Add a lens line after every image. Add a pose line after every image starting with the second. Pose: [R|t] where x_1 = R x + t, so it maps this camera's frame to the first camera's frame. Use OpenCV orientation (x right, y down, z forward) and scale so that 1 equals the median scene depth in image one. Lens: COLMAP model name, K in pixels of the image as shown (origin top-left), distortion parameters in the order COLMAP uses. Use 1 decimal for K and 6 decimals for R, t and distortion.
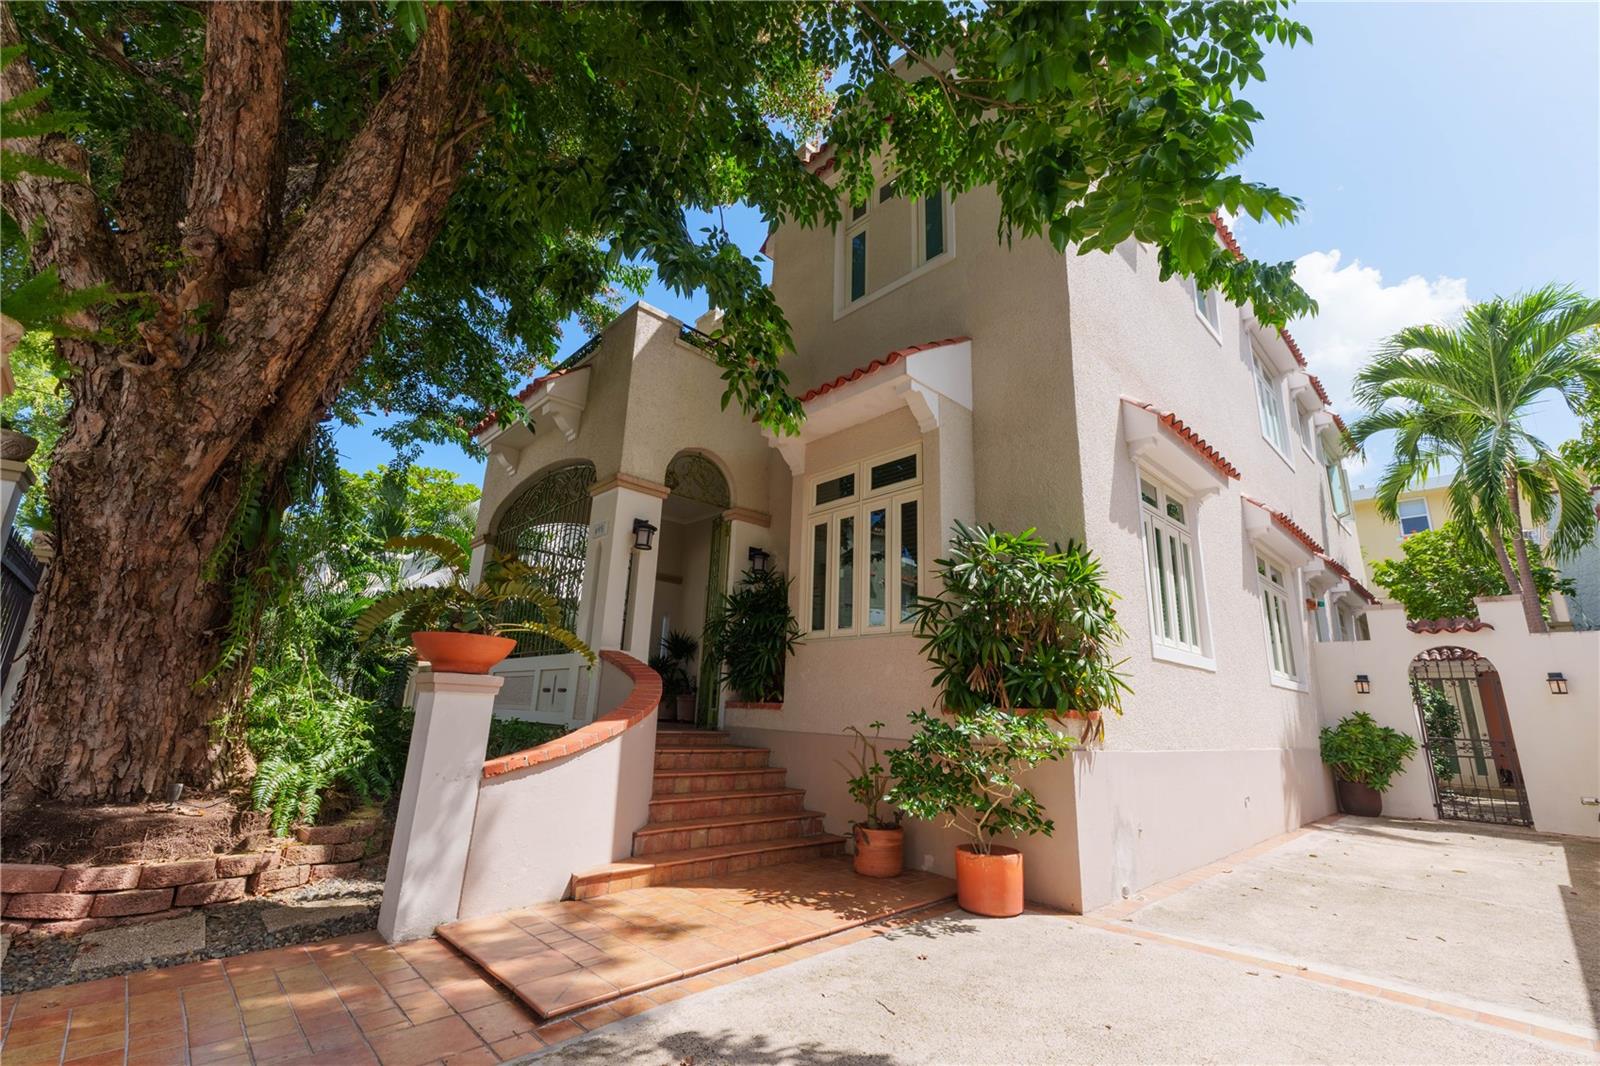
lens RADIAL K [[679.5, 0, 799.9], [0, 679.5, 535.9], [0, 0, 1]] dist [0.009323, 0.000078]
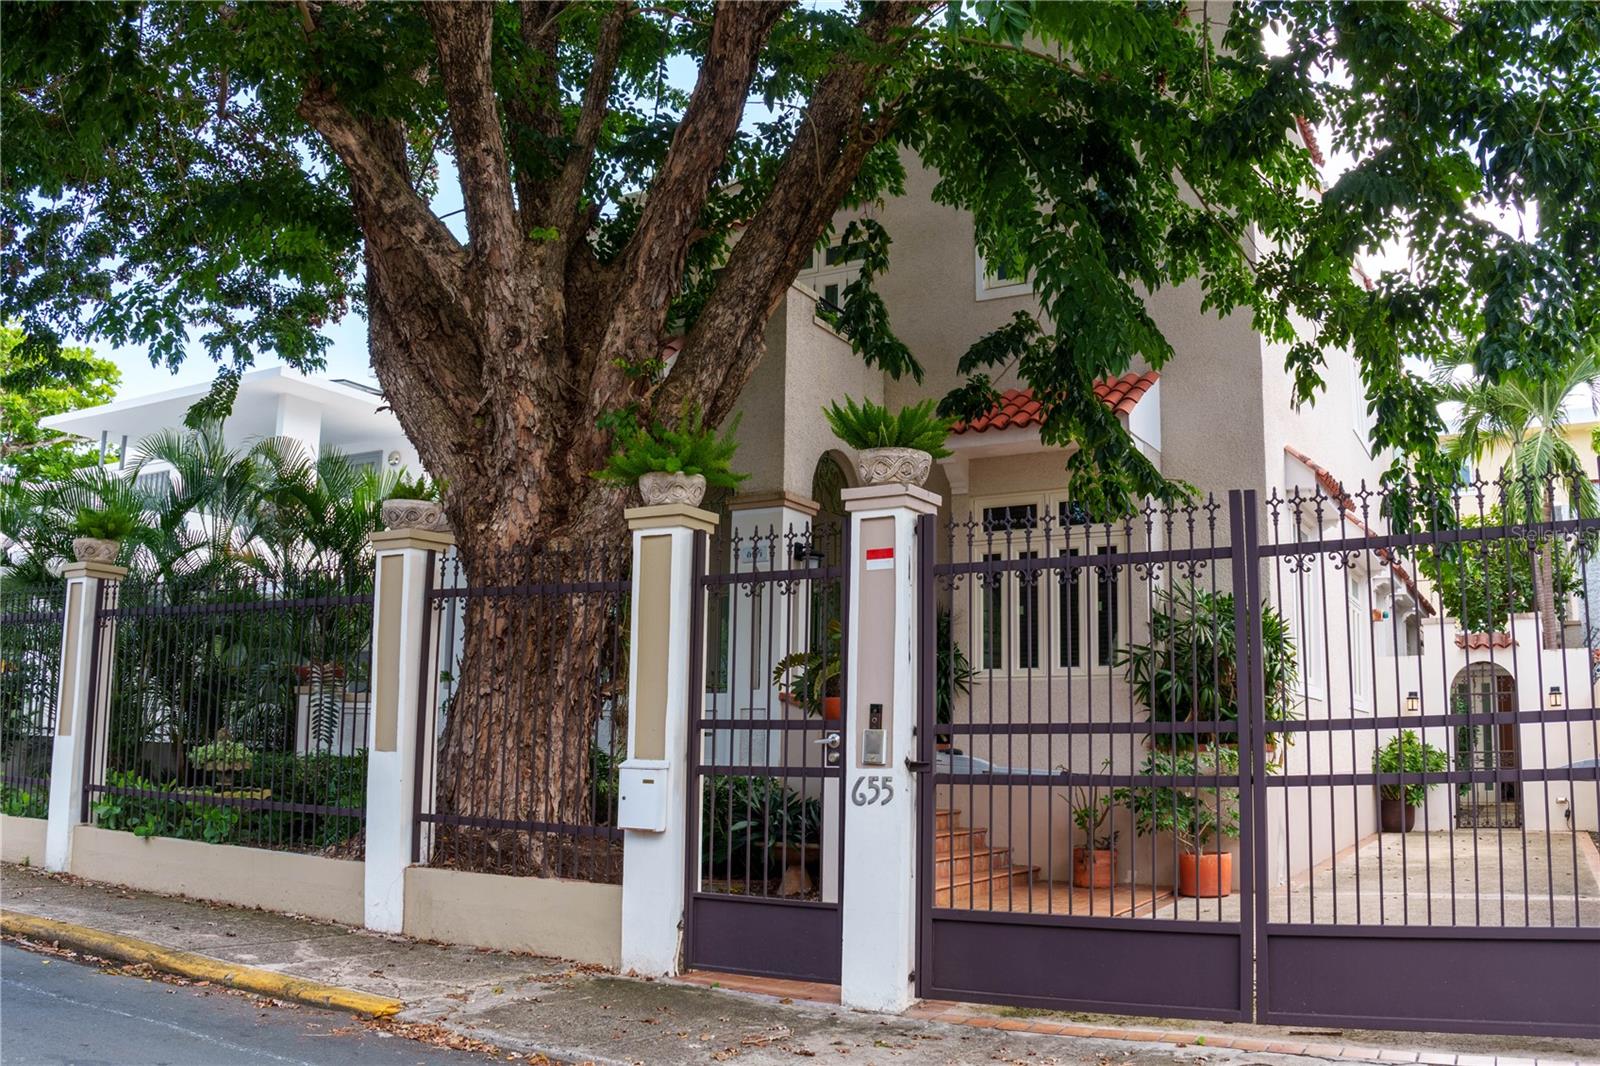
lens RADIAL K [[1417.6, 0, 800.0], [0, 1417.6, 533.0], [0, 0, 1]] dist [-0.153882, -0.006488]
pose [[0.954470, 0.024359, 0.297312, -0.748049], [-0.056390, 0.993425, 0.099639, -0.210274], [-0.292930, -0.111867, 0.949567, -0.705432]]
